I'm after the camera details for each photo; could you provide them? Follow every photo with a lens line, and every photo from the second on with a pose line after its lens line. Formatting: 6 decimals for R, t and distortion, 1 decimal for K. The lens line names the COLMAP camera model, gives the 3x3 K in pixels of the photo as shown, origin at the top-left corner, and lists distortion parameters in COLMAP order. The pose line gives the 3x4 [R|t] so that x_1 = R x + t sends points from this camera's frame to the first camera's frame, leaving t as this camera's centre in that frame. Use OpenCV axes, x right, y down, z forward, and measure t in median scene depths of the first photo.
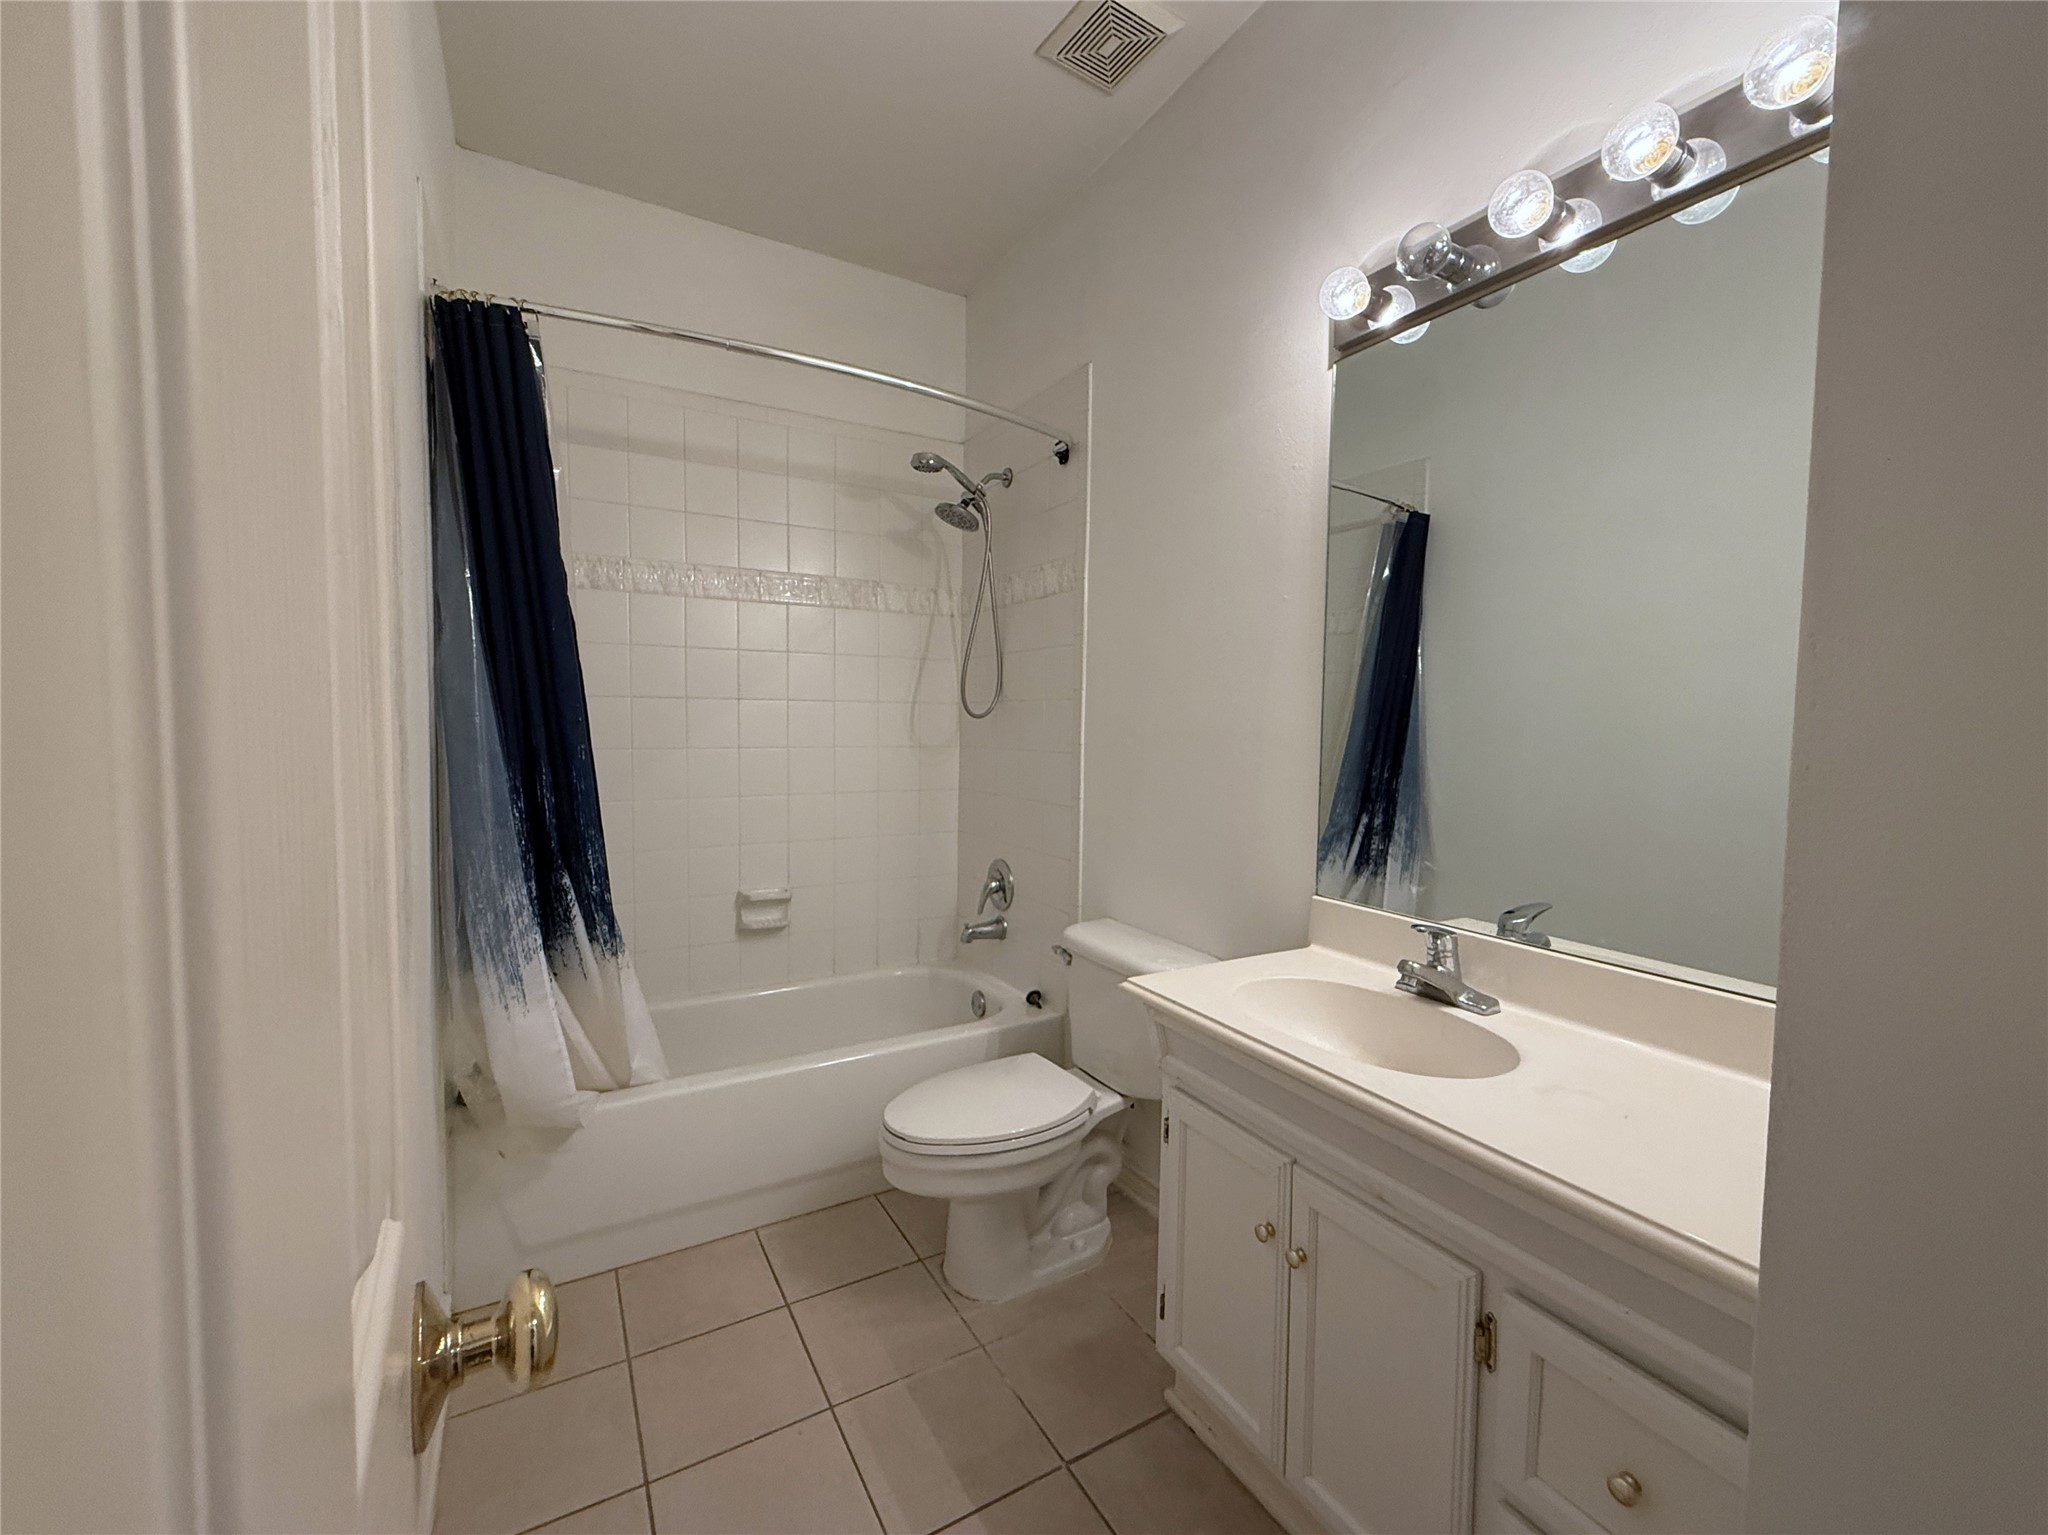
lens RADIAL K [[831.4, 0, 1028.5], [0, 831.4, 769.1], [0, 0, 1]] dist [-0.000965, 0.000236]
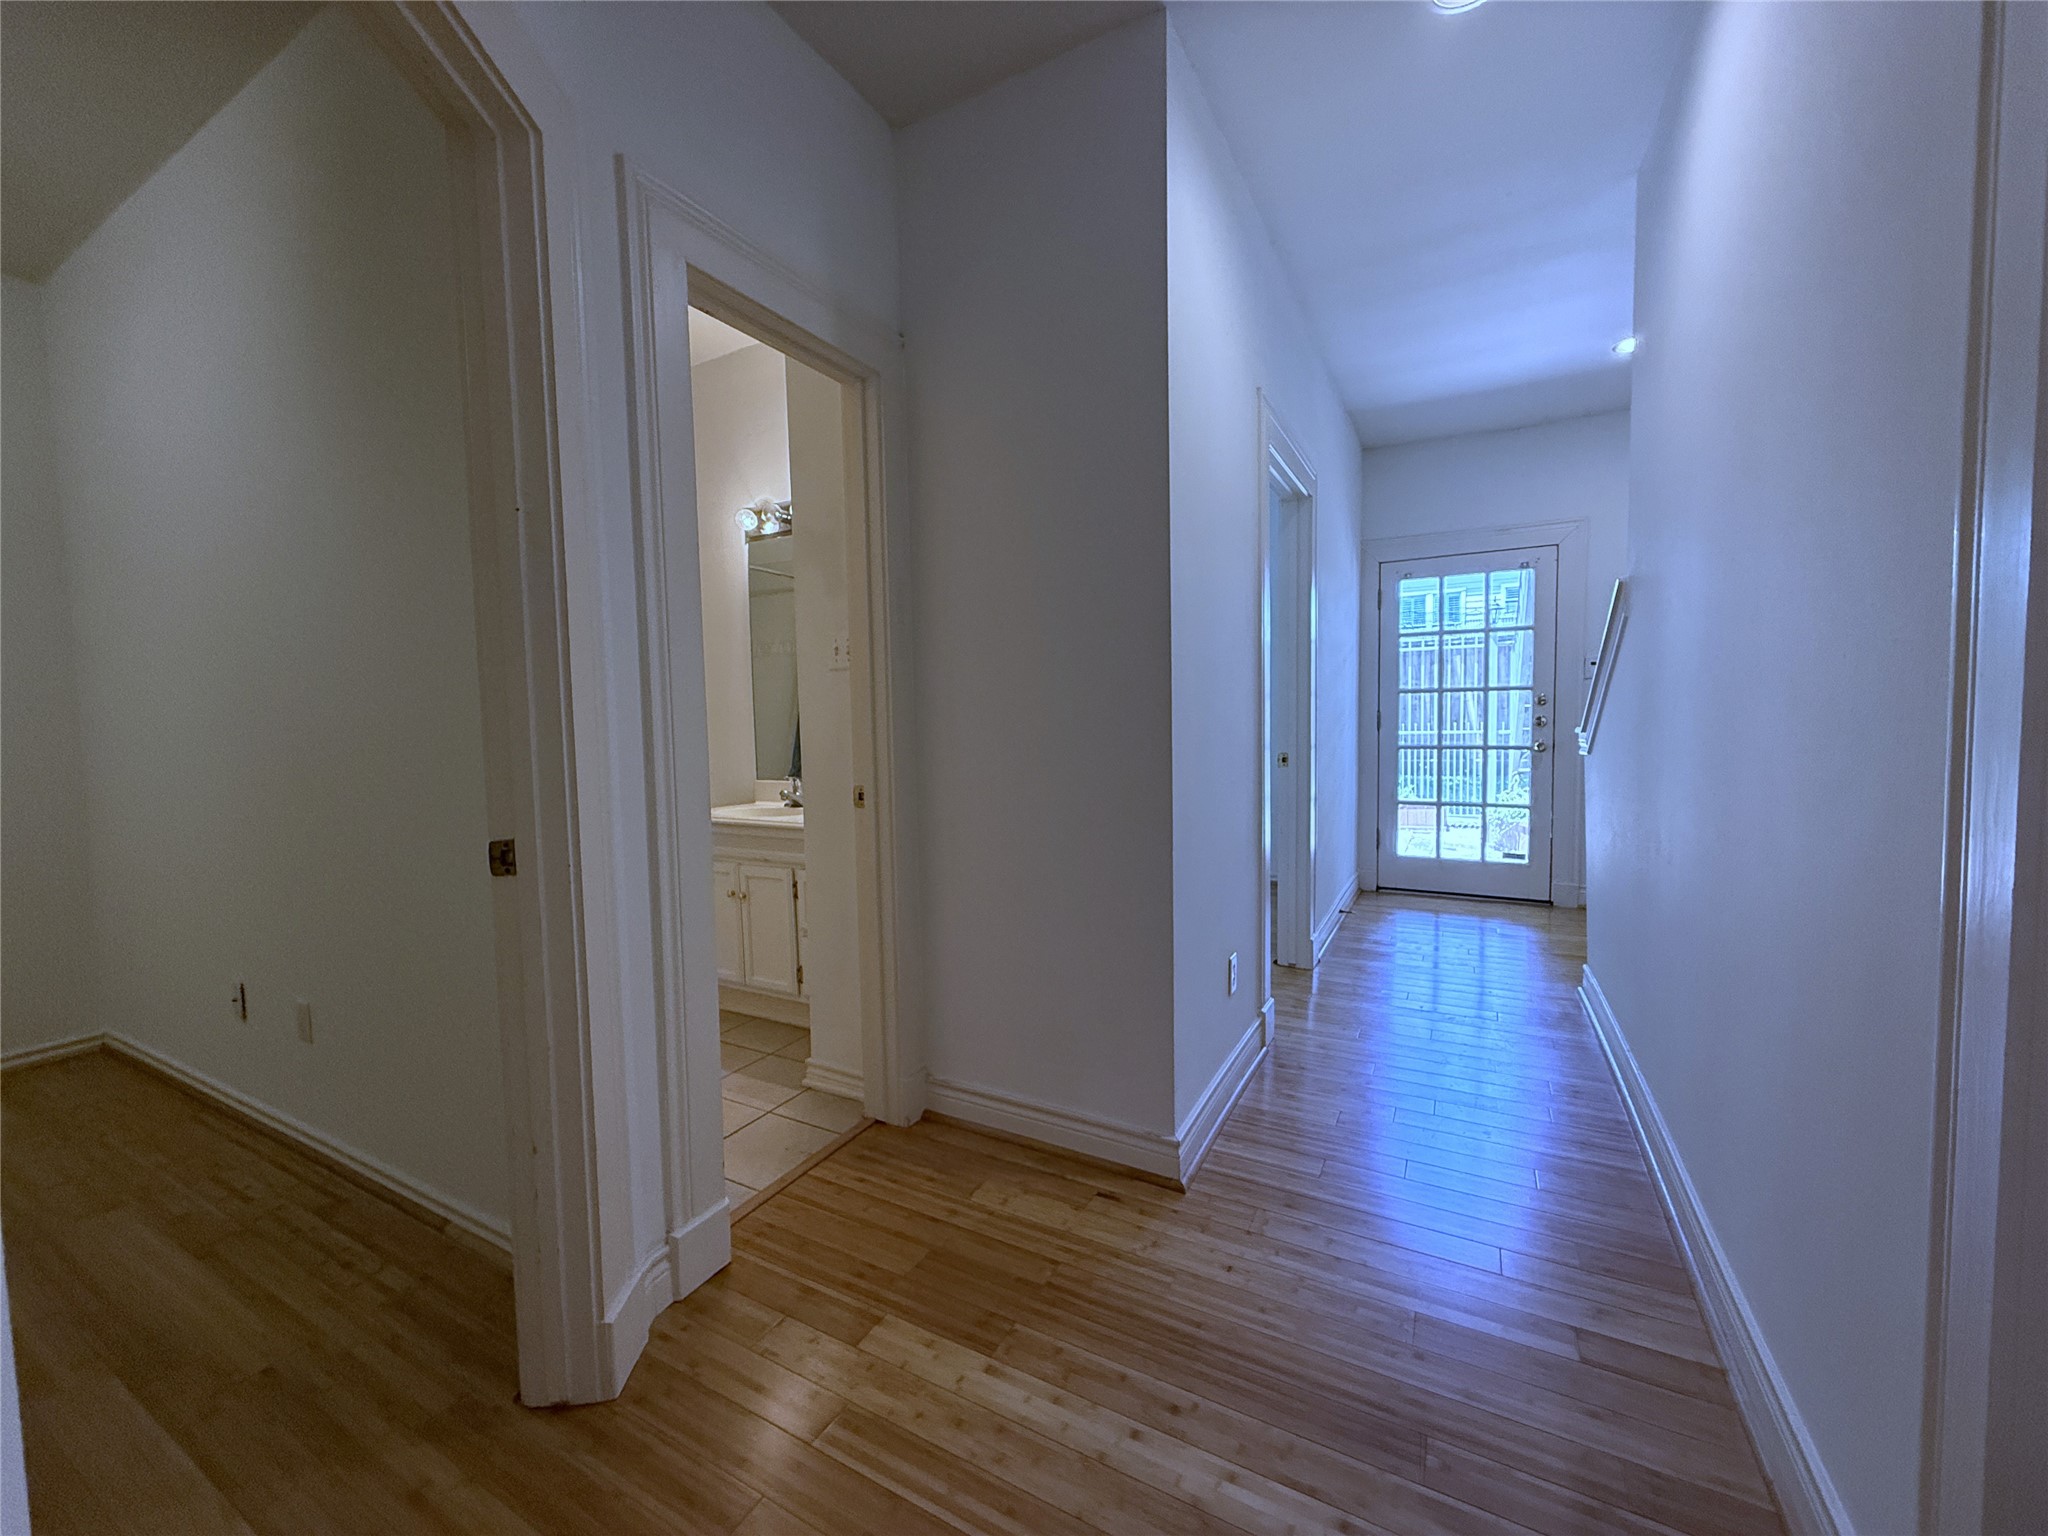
lens RADIAL K [[831.4, 0, 1019.7], [0, 831.4, 766.4], [0, 0, 1]] dist [-0.000965, 0.000236]
pose [[0.856687, -0.060842, 0.512236, -0.243538], [0.057860, 0.998087, 0.021783, 0.144676], [-0.512582, 0.010977, 0.858568, -1.644645]]
